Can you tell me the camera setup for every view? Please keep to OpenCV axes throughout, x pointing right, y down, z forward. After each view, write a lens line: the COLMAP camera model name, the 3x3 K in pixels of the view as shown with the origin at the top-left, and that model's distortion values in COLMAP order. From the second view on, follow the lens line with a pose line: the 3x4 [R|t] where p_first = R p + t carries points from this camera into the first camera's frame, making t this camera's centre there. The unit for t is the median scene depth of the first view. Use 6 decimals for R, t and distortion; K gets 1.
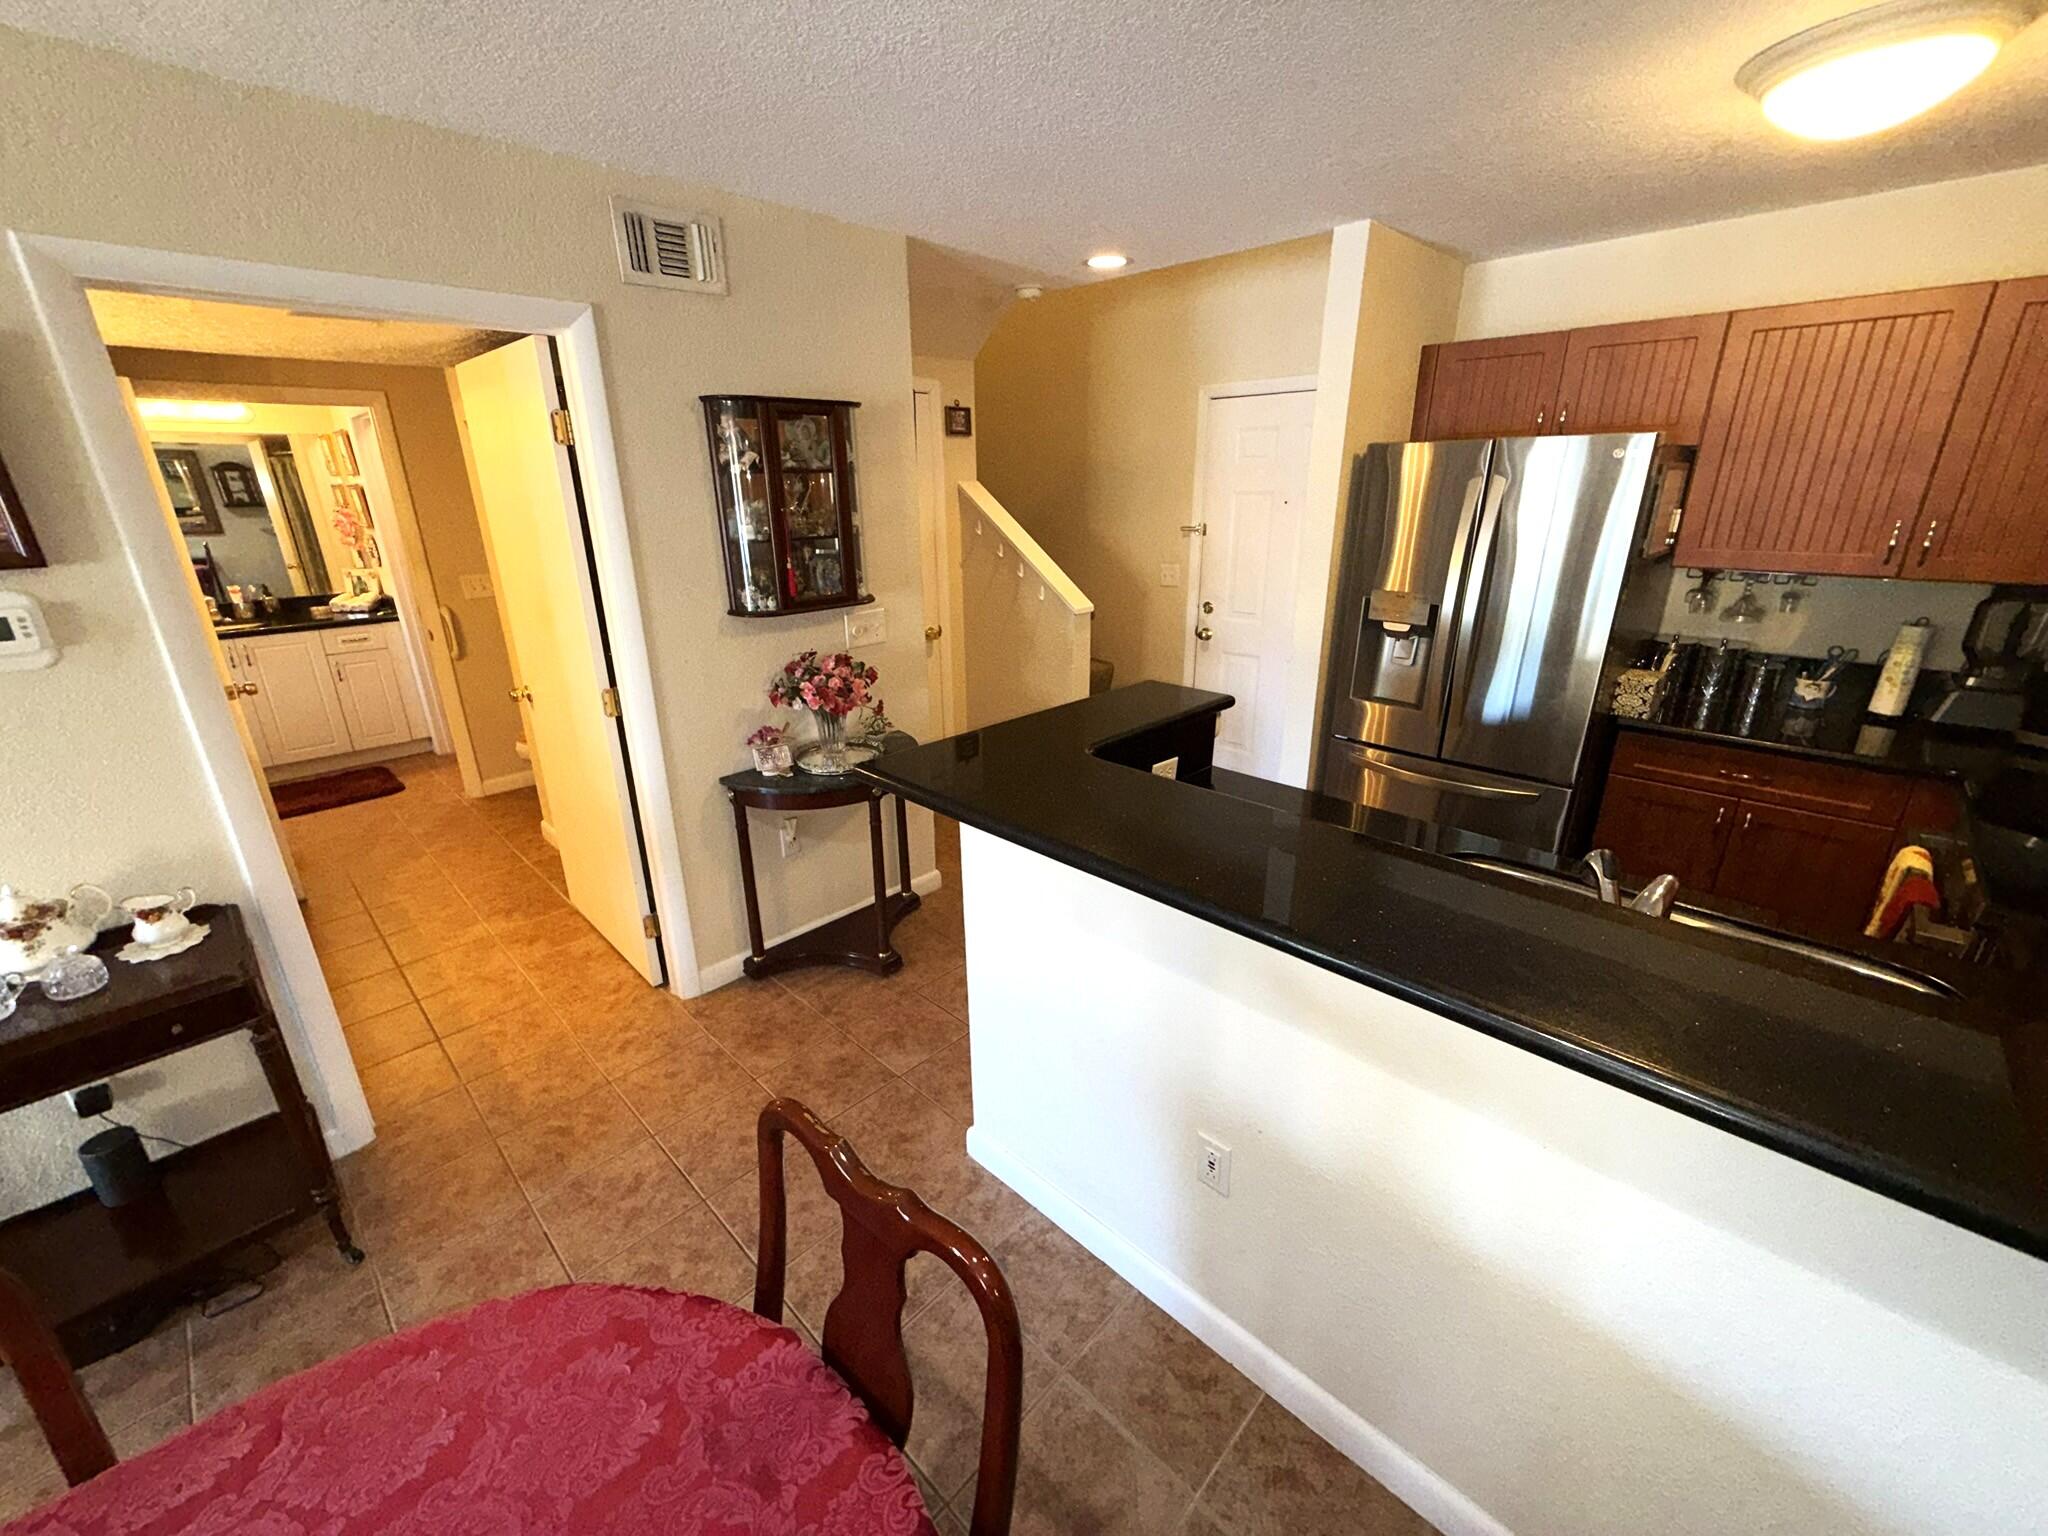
lens RADIAL K [[818.0, 0, 1016.0], [0, 818.0, 766.6], [0, 0, 1]] dist [0.001627, -0.000302]
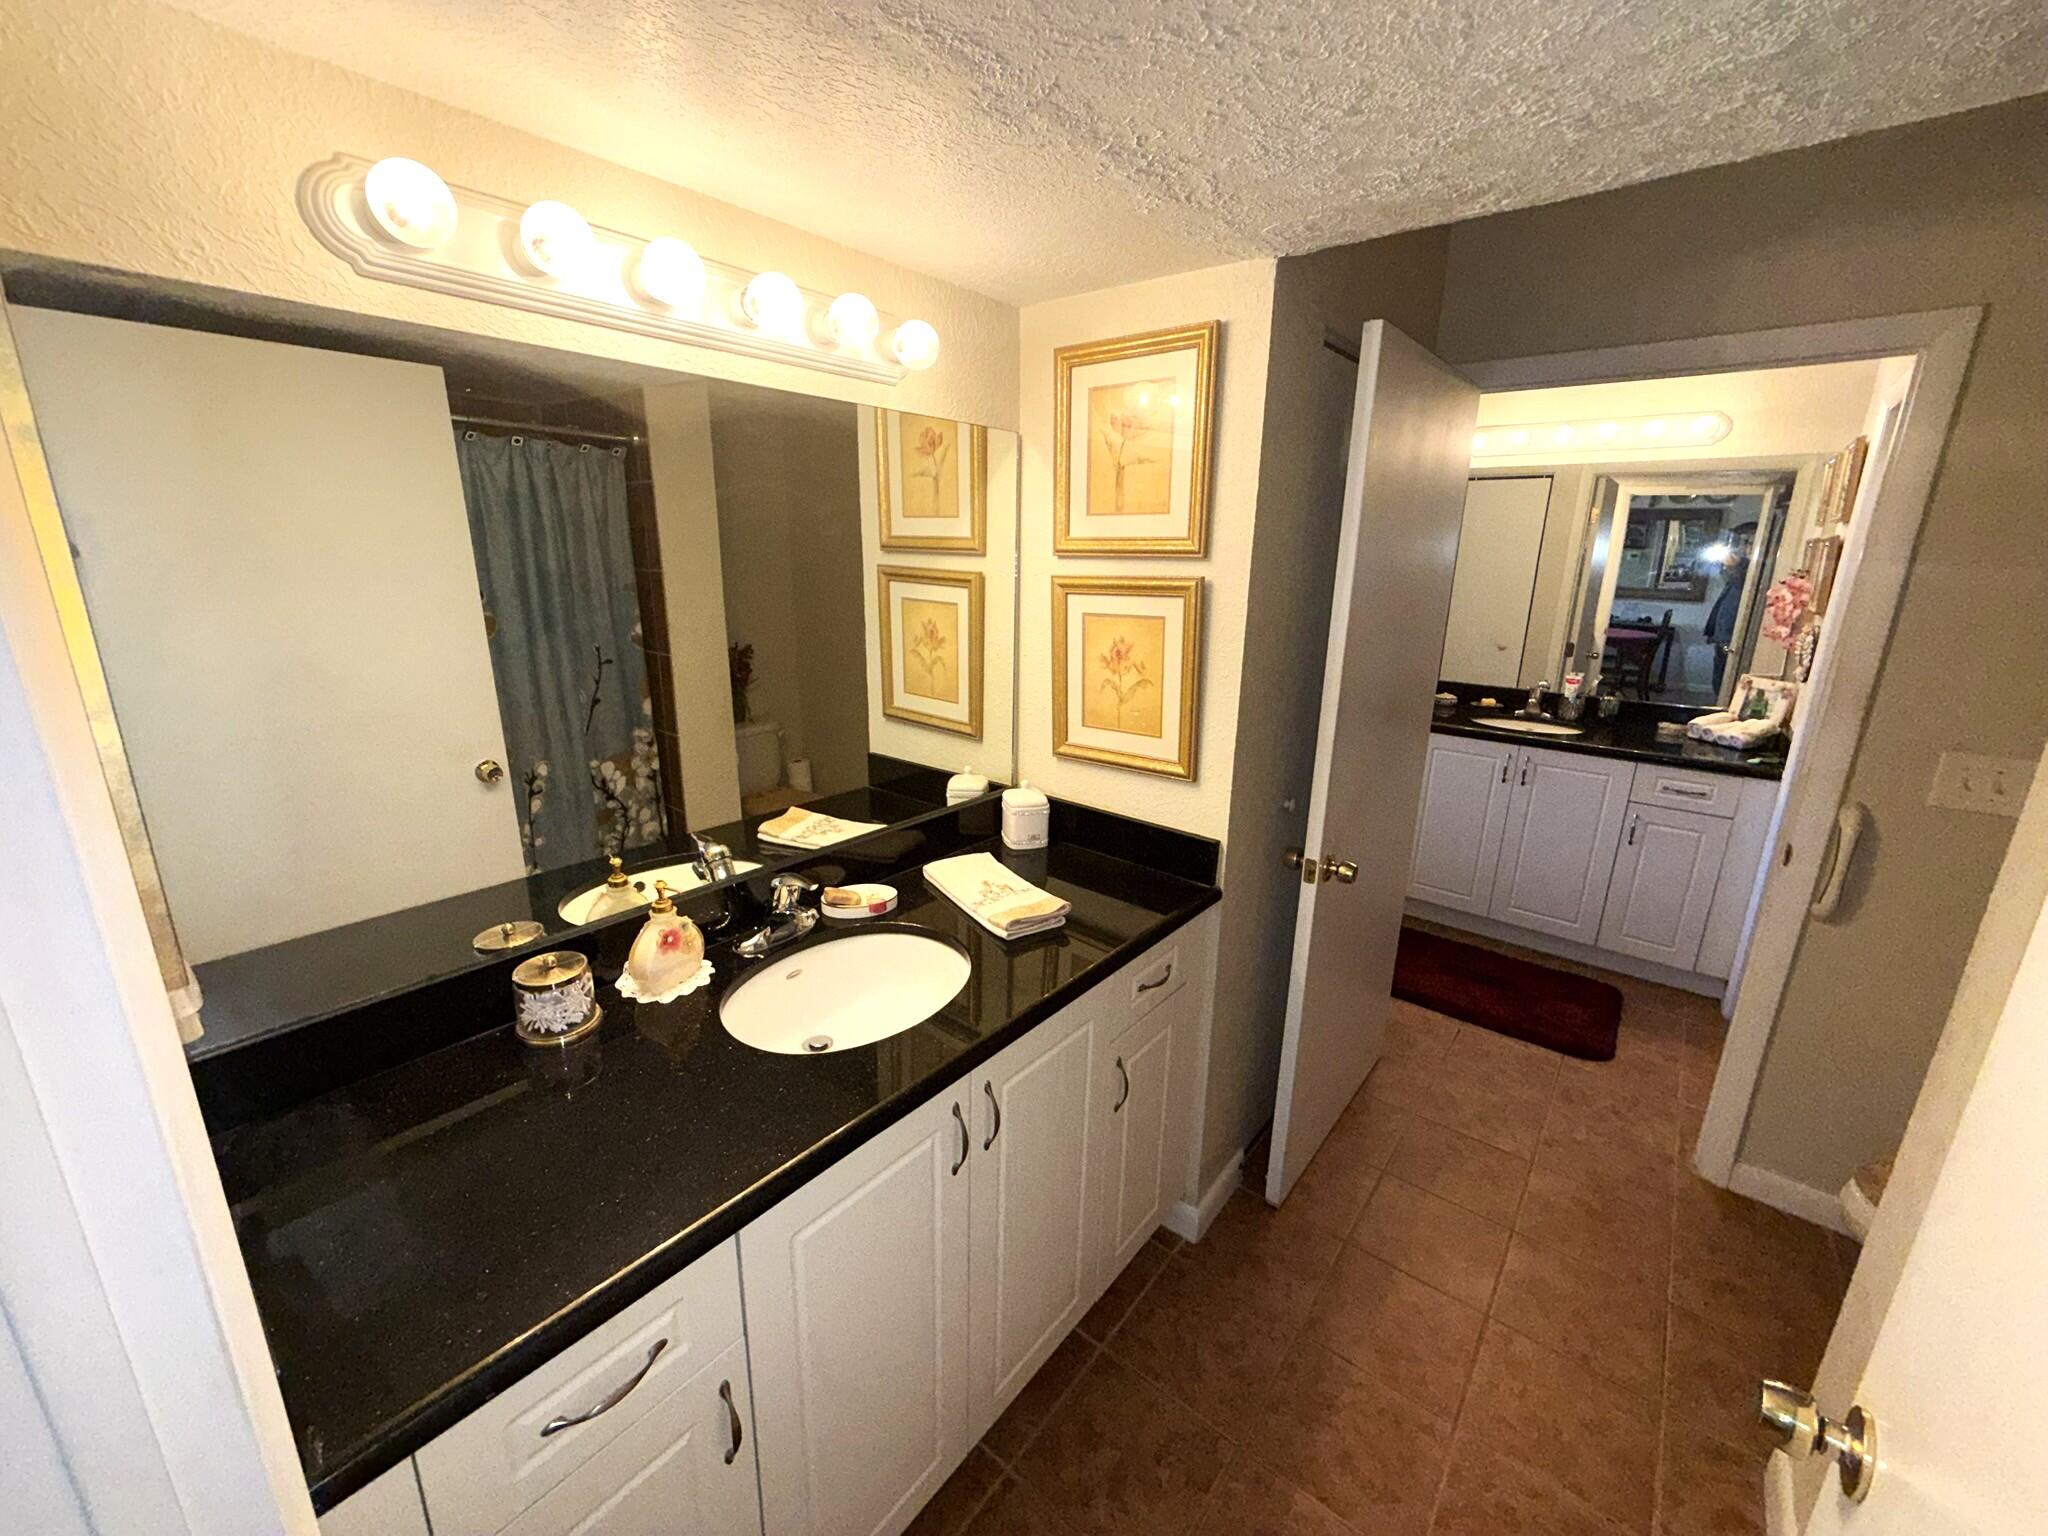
lens RADIAL K [[818.0, 0, 1016.0], [0, 818.0, 766.6], [0, 0, 1]] dist [0.001627, -0.000302]
pose [[0.089372, 0.273398, -0.957740, -0.280910], [-0.344017, 0.910882, 0.227919, -0.139019], [0.934701, 0.309109, 0.175461, 0.429538]]
